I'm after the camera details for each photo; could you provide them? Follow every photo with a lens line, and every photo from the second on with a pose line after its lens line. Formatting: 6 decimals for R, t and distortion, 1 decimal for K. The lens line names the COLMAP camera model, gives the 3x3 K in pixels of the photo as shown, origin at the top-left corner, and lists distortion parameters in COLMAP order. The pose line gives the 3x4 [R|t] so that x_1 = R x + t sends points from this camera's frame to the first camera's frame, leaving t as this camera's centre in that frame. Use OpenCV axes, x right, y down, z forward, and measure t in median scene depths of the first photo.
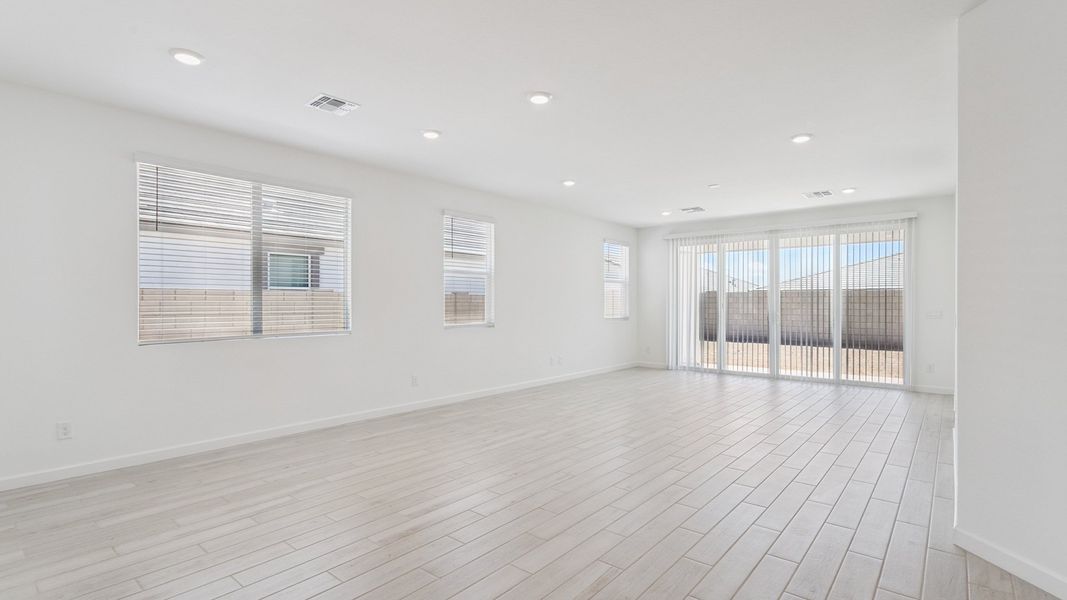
lens RADIAL K [[504.0, 0, 533.5], [0, 504.0, 300.0], [0, 0, 1]] dist [-0.000096, -0.000400]
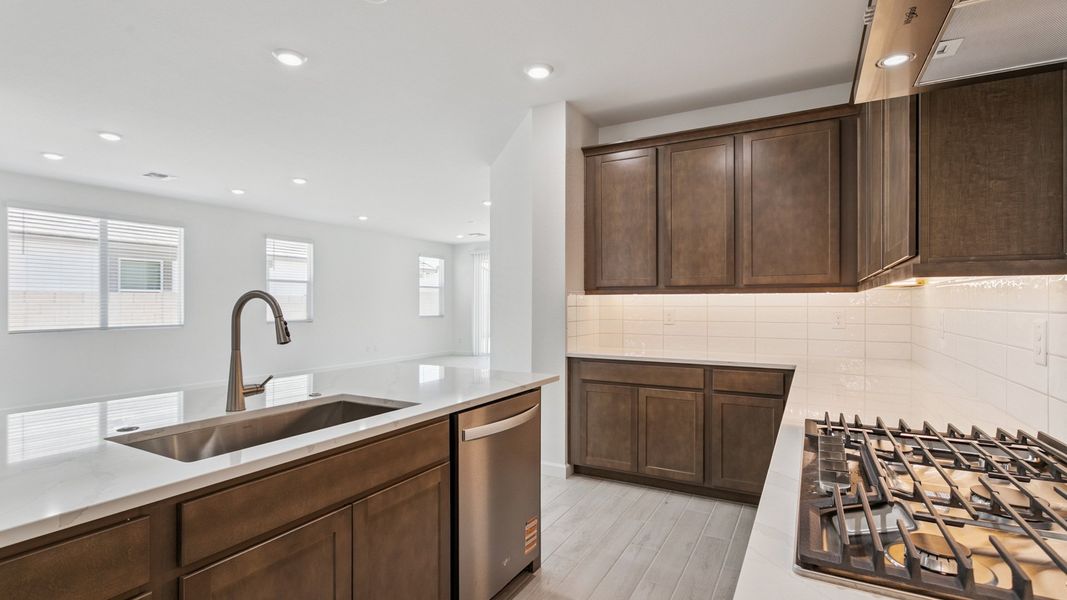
lens RADIAL K [[504.0, 0, 533.5], [0, 504.0, 300.0], [0, 0, 1]] dist [-0.000096, -0.000400]
pose [[0.980286, -0.002427, 0.197568, 0.166282], [0.002443, 0.999997, 0.000165, -0.003775], [-0.197567, 0.000320, 0.980289, -0.291678]]
